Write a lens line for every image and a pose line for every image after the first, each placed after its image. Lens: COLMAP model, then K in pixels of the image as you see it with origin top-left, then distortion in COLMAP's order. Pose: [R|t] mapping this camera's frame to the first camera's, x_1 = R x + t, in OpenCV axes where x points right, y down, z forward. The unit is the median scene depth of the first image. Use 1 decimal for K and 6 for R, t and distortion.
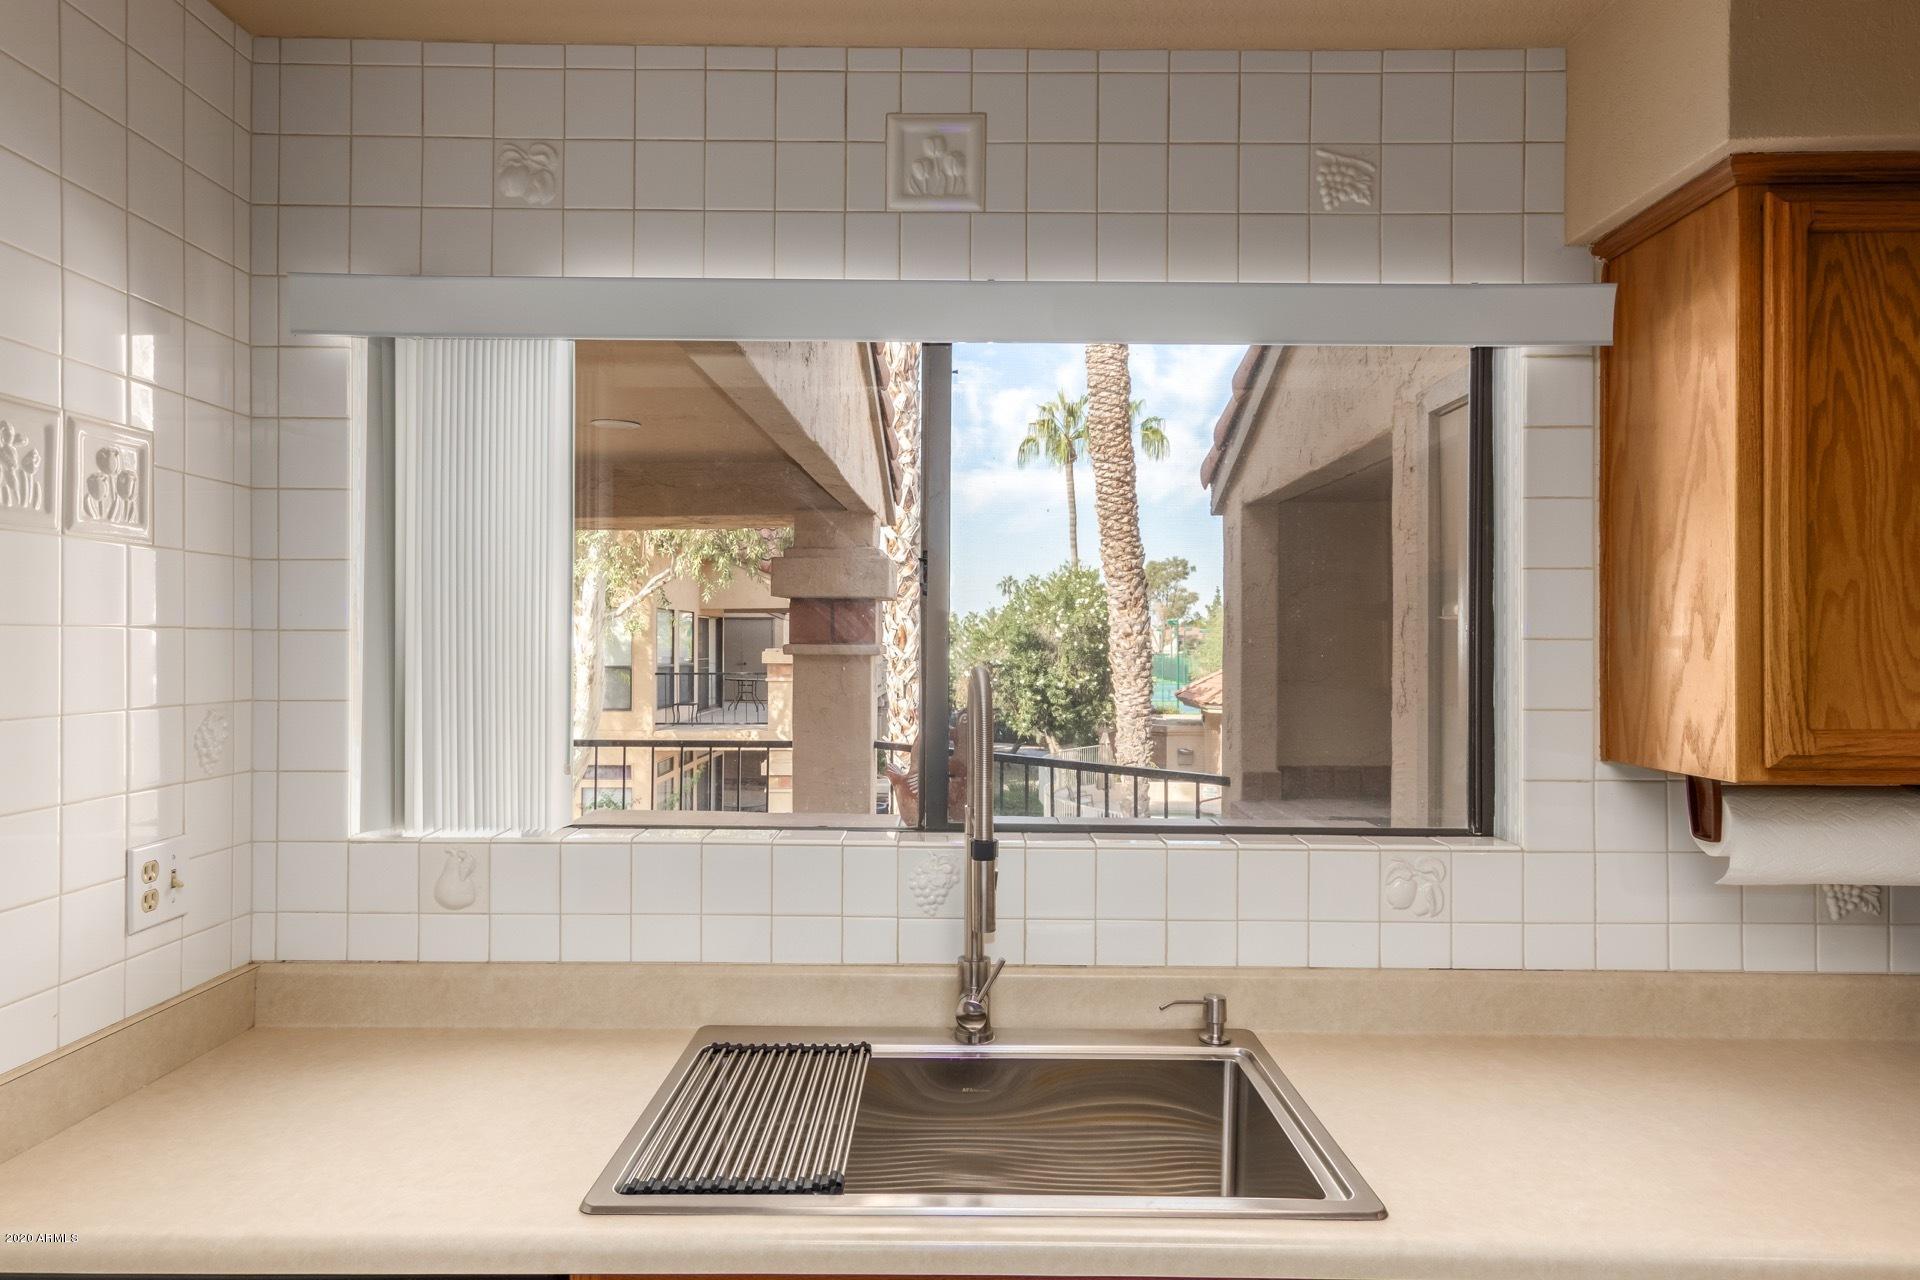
lens RADIAL K [[1131.1, 0, 945.5], [0, 1131.1, 640.6], [0, 0, 1]] dist [0.005632, 0.001176]
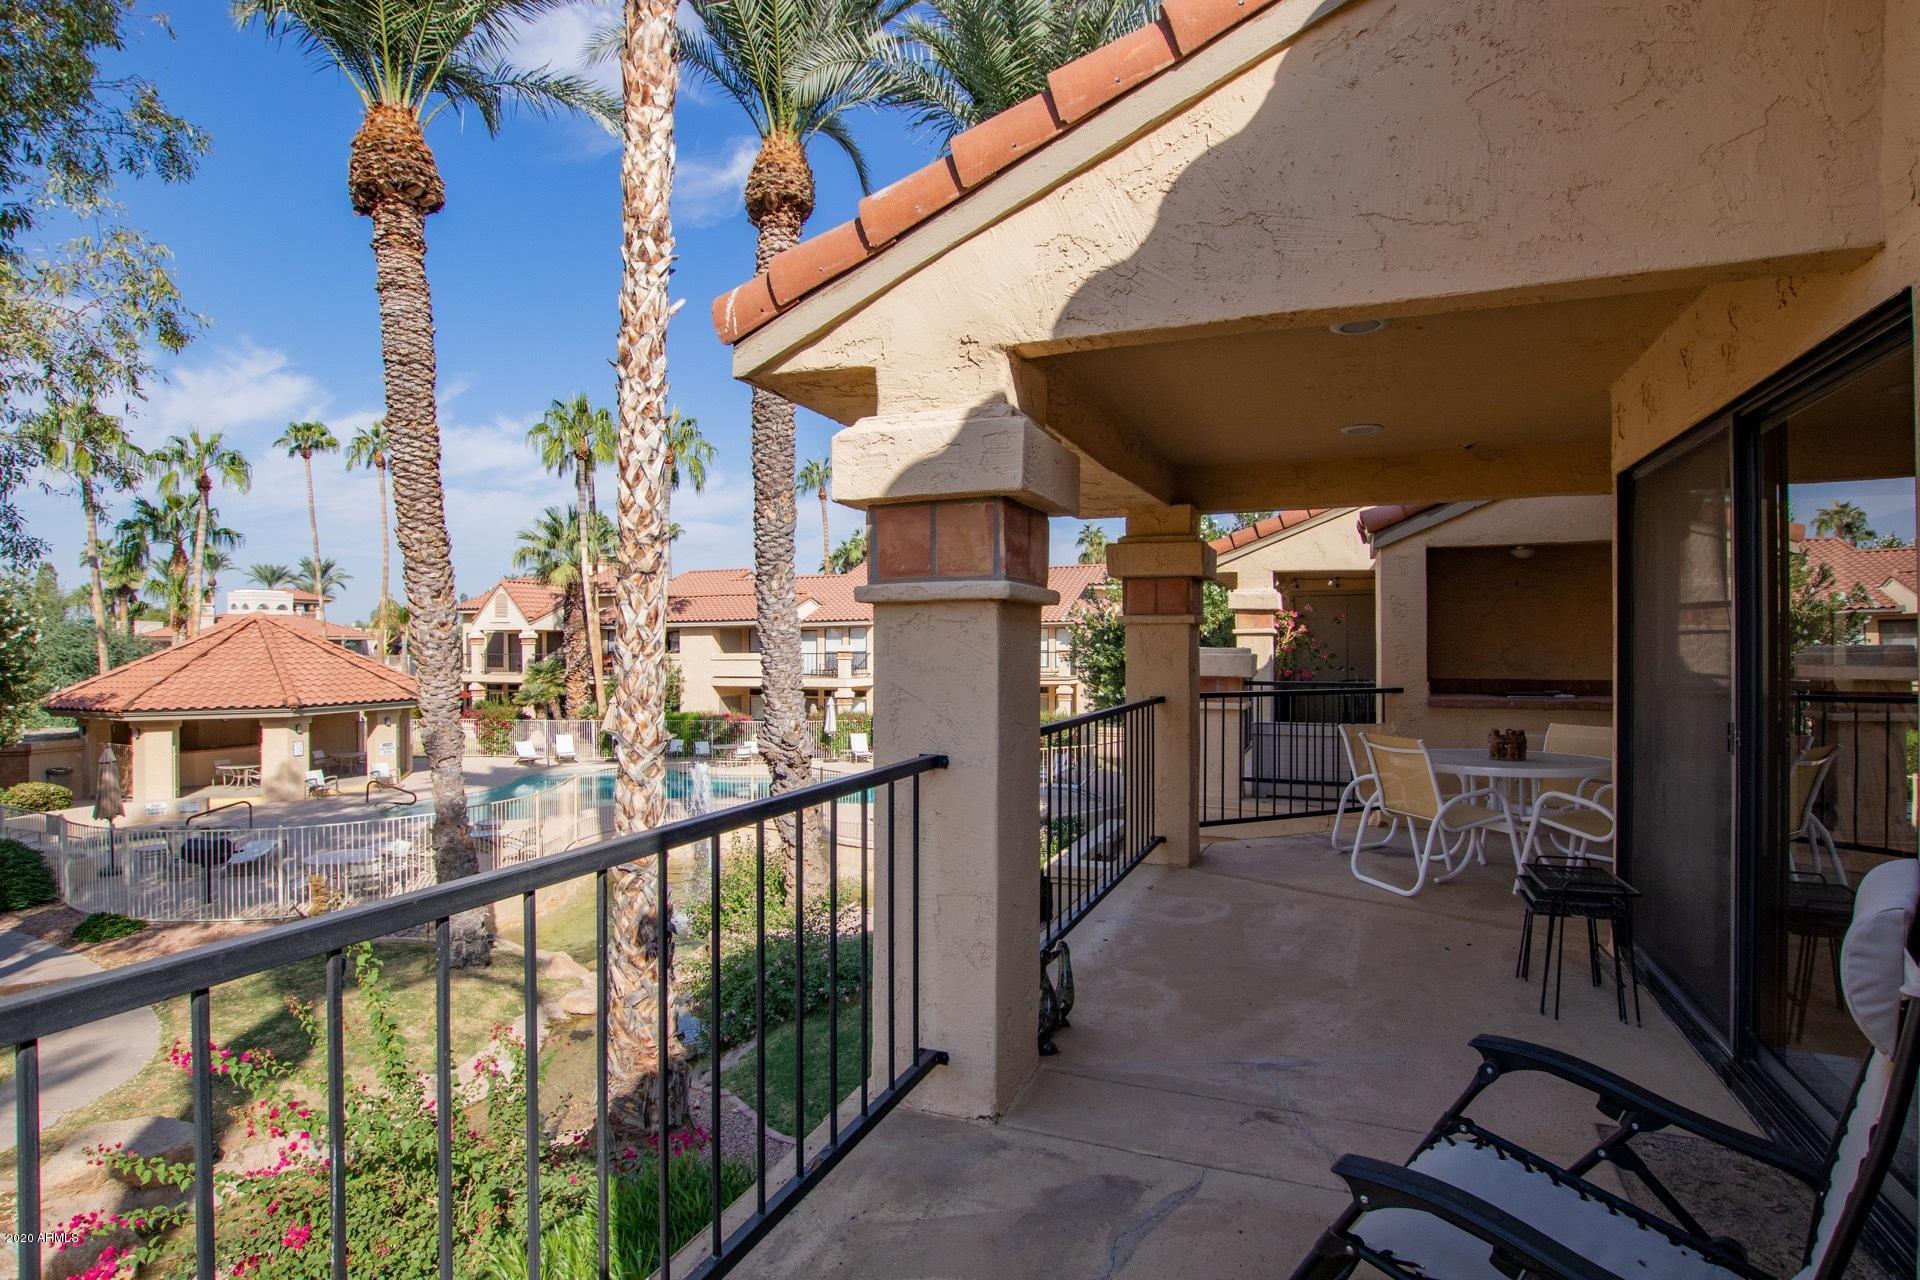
lens RADIAL K [[937.5, 0, 951.3], [0, 937.5, 635.4], [0, 0, 1]] dist [0.012497, -0.006188]
pose [[0.400459, 0.003774, 0.916307, -0.389326], [0.003964, 0.999975, -0.005851, 0.010352], [-0.916306, 0.005975, 0.400434, 0.281275]]
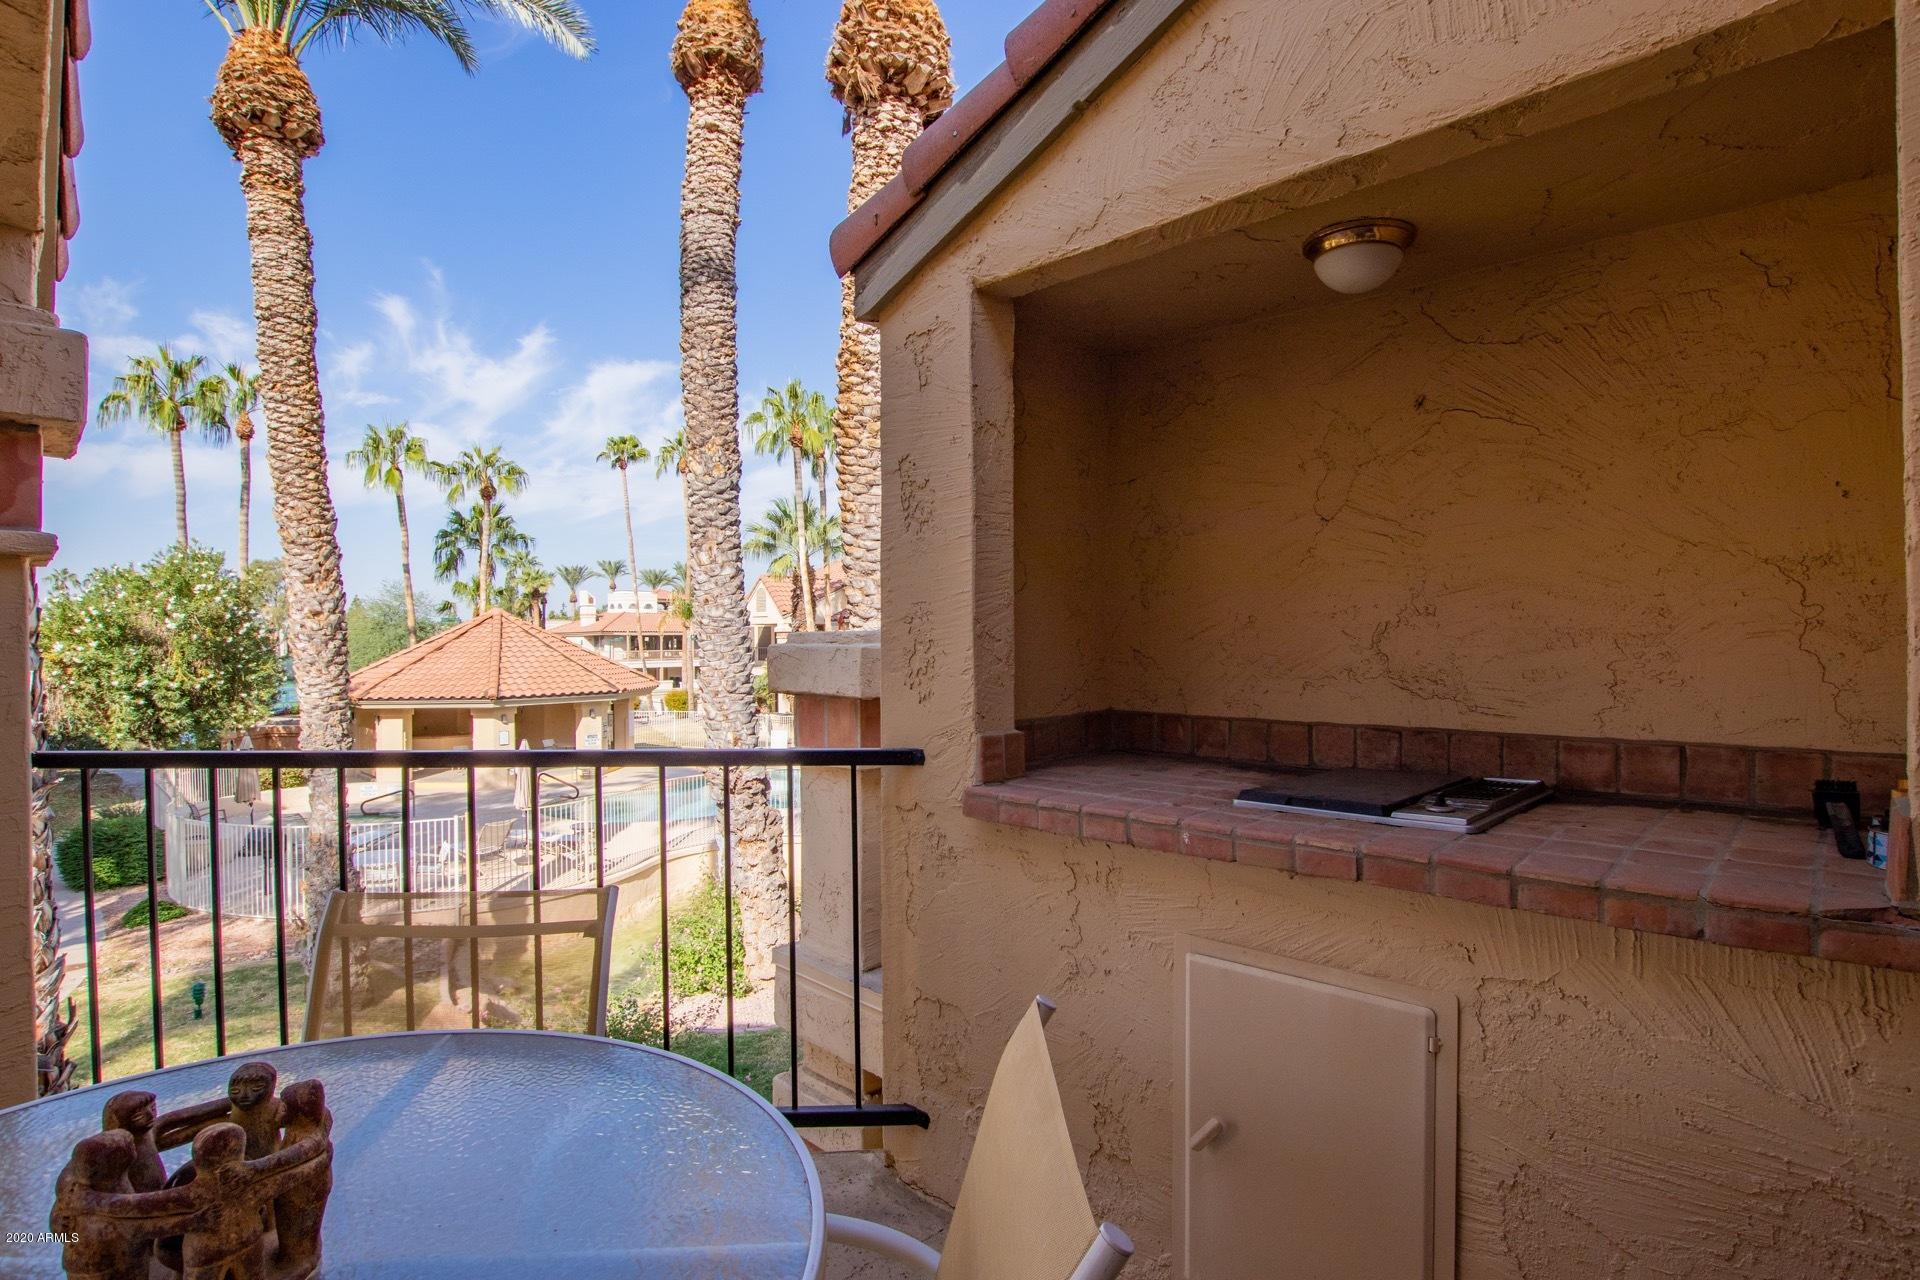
lens RADIAL K [[972.7, 0, 952.1], [0, 972.7, 639.2], [0, 0, 1]] dist [-0.017023, -0.001744]
pose [[0.692213, -0.008036, 0.721649, -0.028153], [0.008701, 0.999958, 0.002789, 0.015778], [-0.721641, 0.004348, 0.692254, 0.163467]]
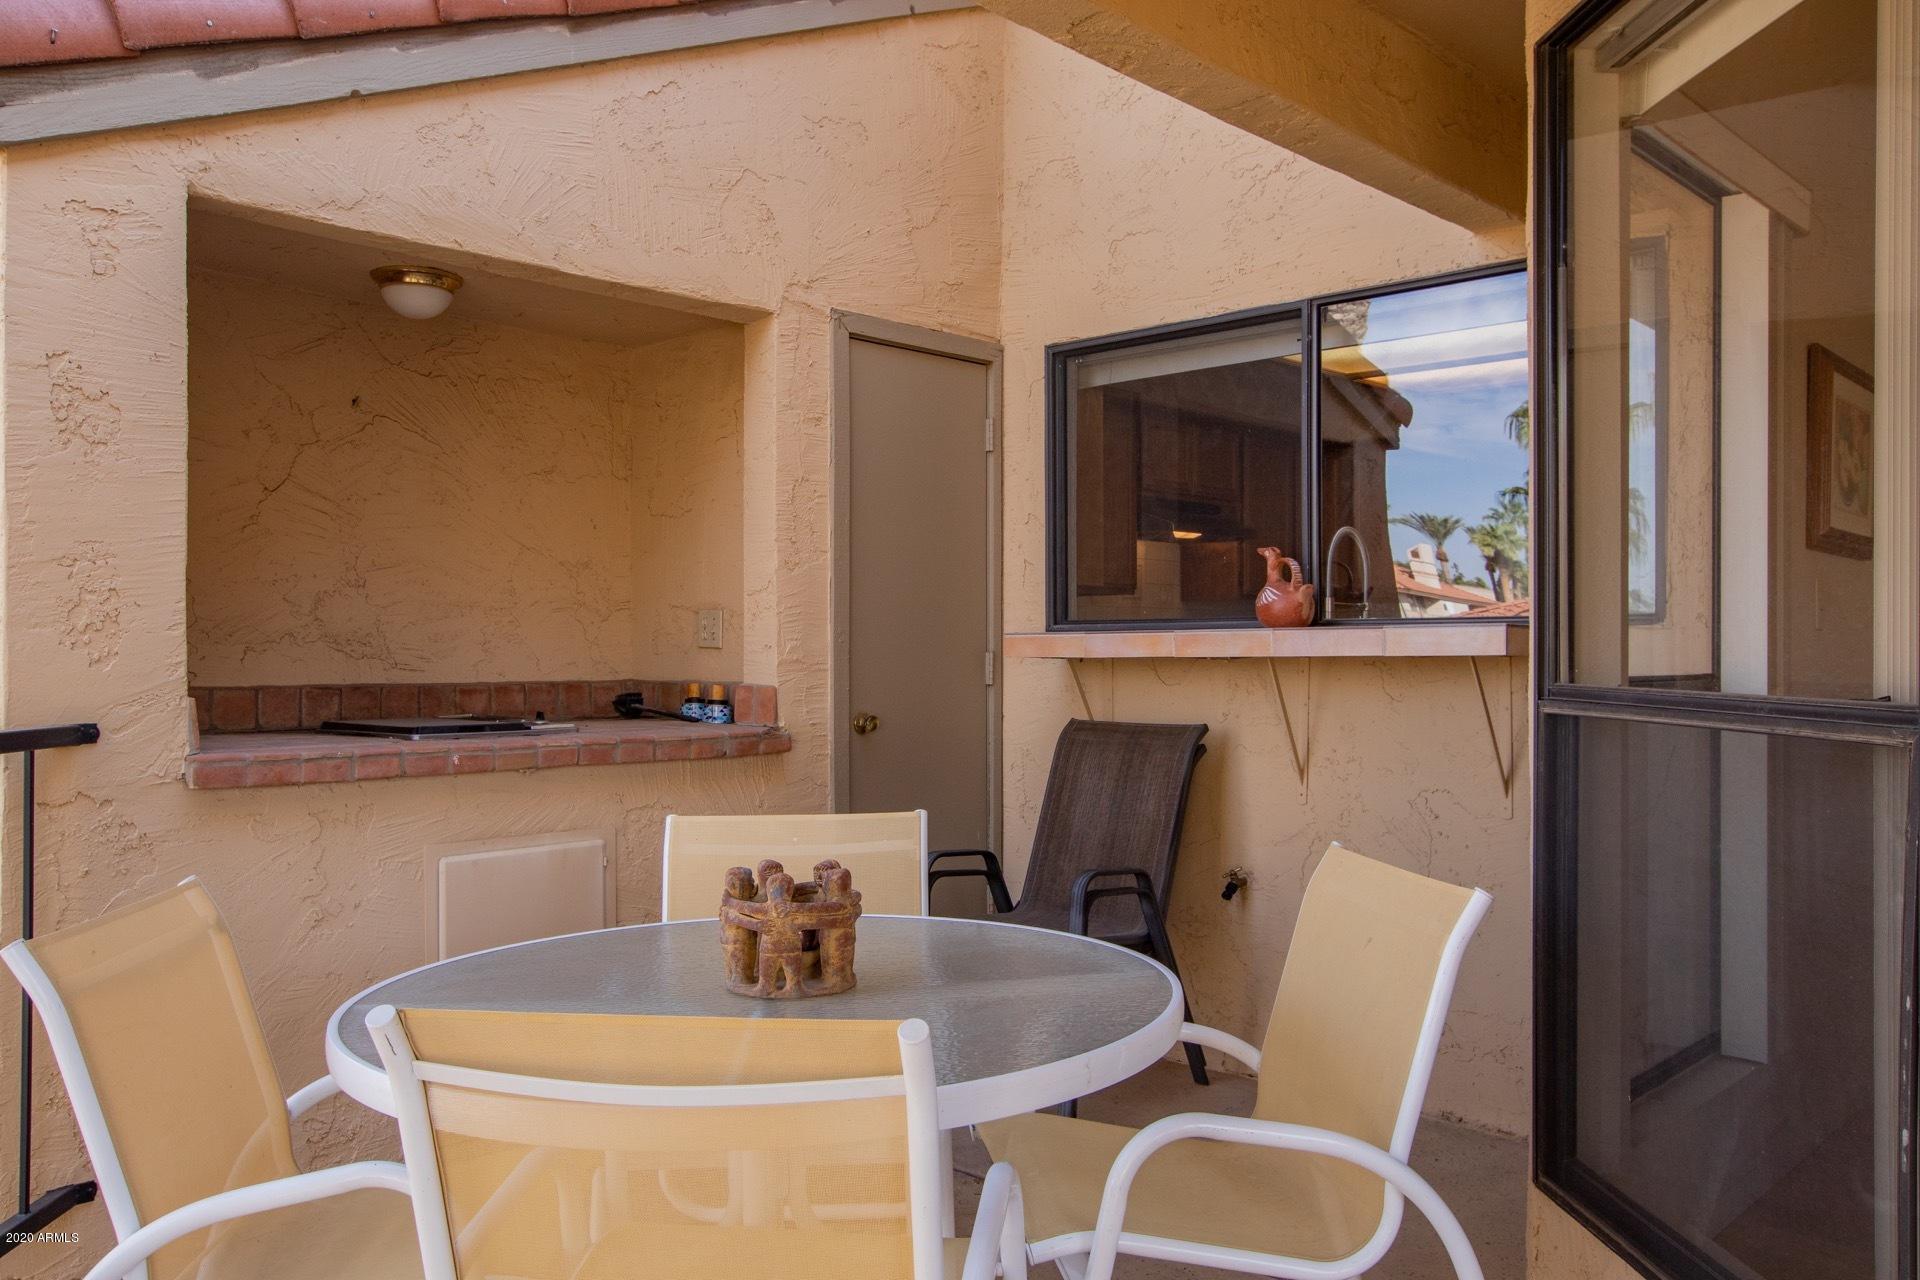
lens RADIAL K [[1516.8, 0, 958.6], [0, 1516.8, 644.9], [0, 0, 1]] dist [-0.000949, -0.002840]
pose [[-0.730161, -0.002827, 0.683270, -0.122584], [-0.004576, 0.999989, -0.000753, 0.022451], [-0.683260, -0.003676, -0.730166, 0.321375]]
